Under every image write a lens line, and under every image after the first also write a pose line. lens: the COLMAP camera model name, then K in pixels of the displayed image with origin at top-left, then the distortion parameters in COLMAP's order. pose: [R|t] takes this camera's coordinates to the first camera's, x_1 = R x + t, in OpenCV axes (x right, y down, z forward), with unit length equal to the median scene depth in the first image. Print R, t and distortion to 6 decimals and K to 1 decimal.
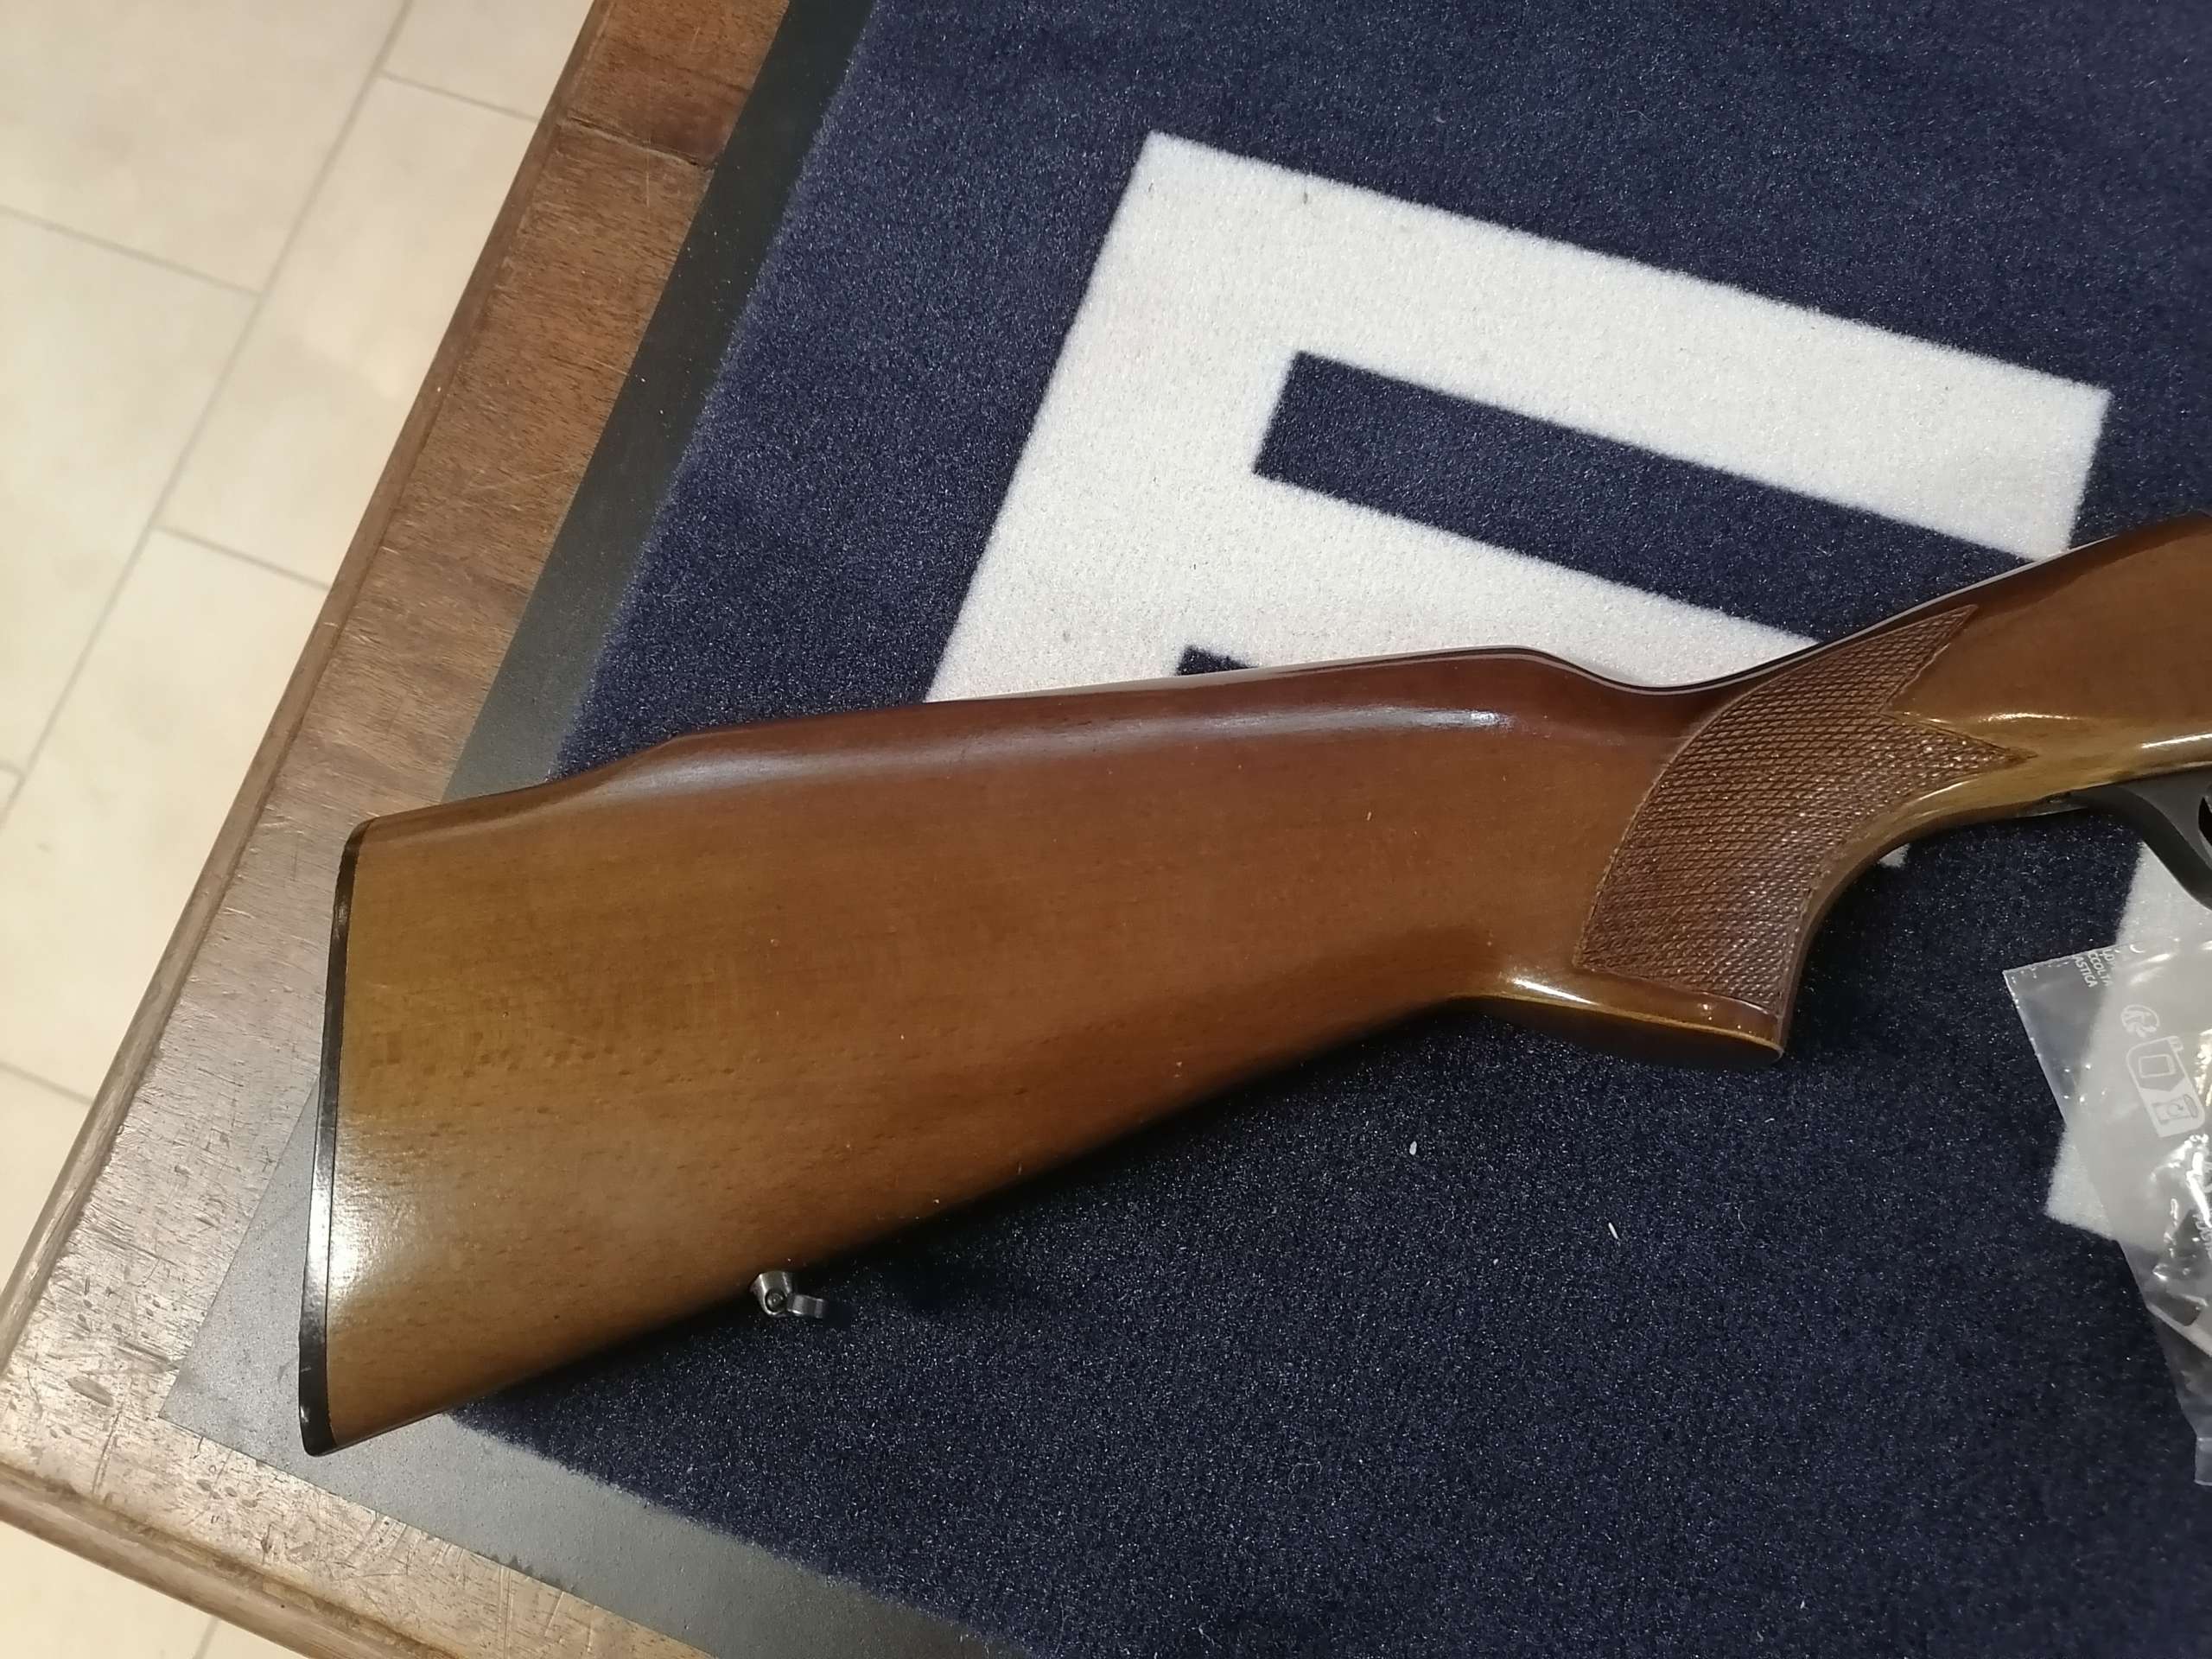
lens RADIAL K [[1679.0, 0, 1111.6], [0, 1679.0, 833.3], [0, 0, 1]] dist [0.015758, -0.003345]
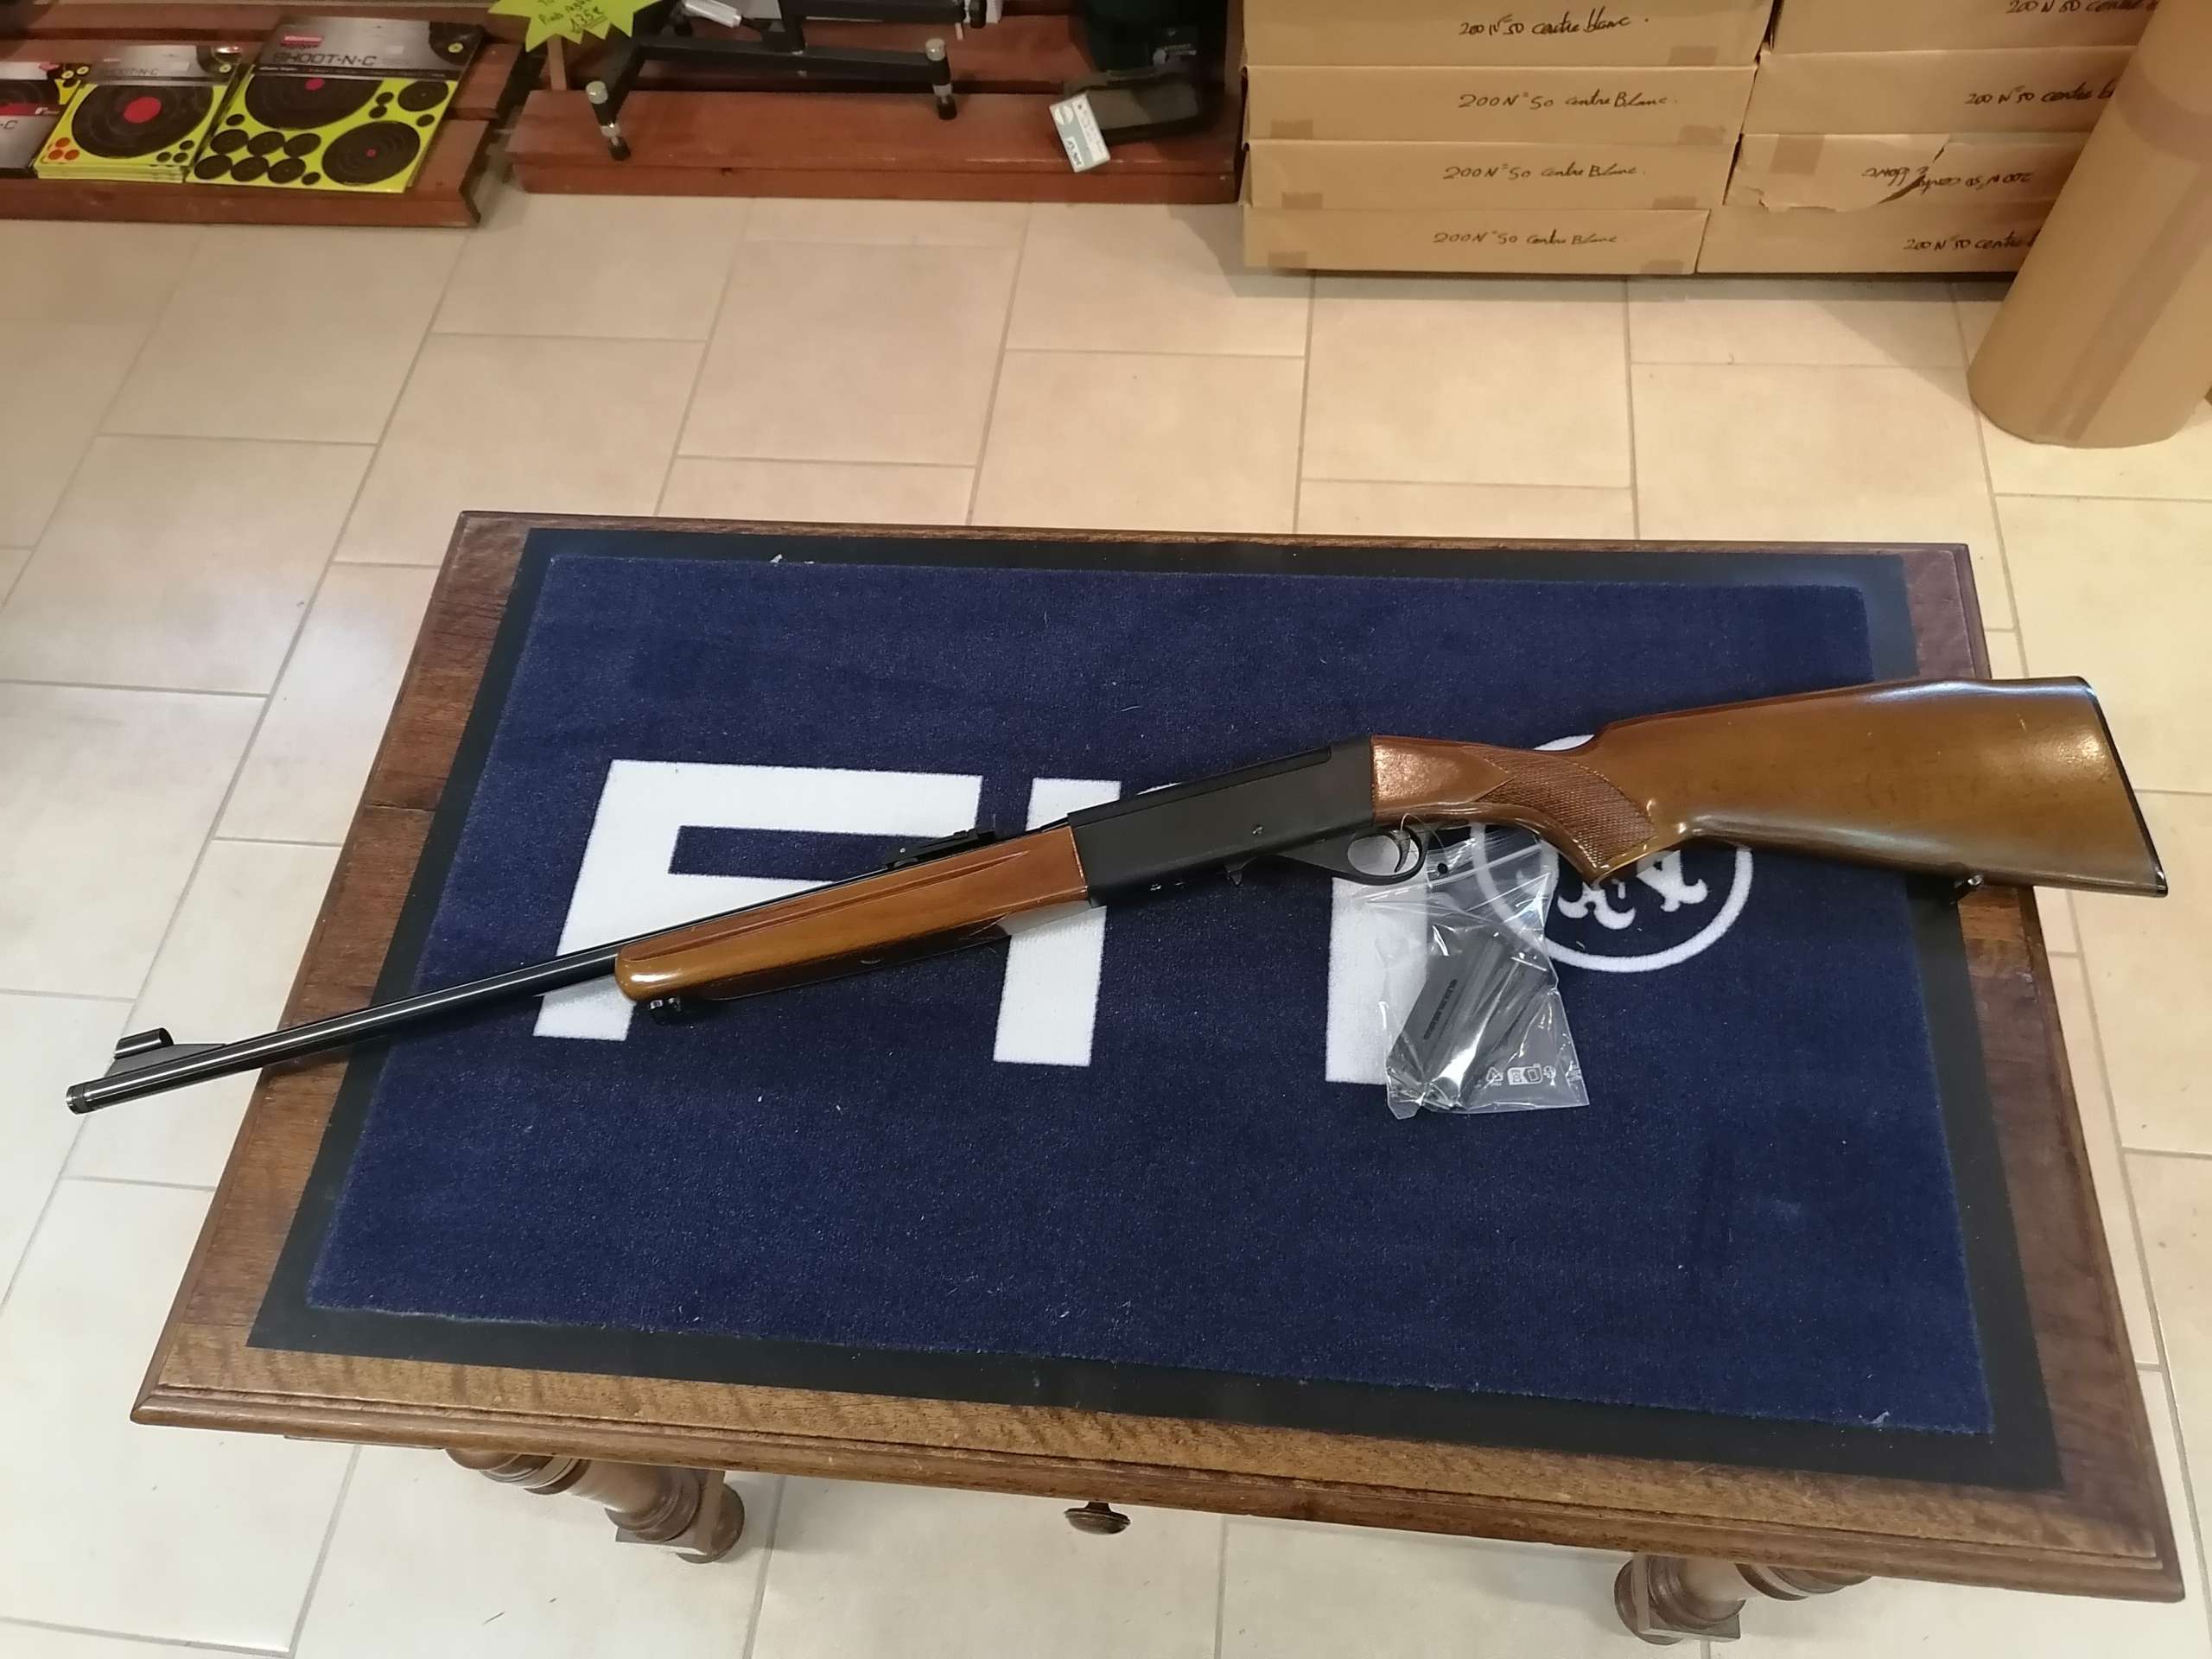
lens RADIAL K [[1660.6, 0, 1105.5], [0, 1660.6, 836.0], [0, 0, 1]] dist [0.025050, 0.003259]
pose [[0.968154, -0.206837, 0.141057, 0.369129], [0.242441, 0.915127, -0.322125, 0.678602], [-0.062457, 0.346065, 0.936129, -1.357538]]
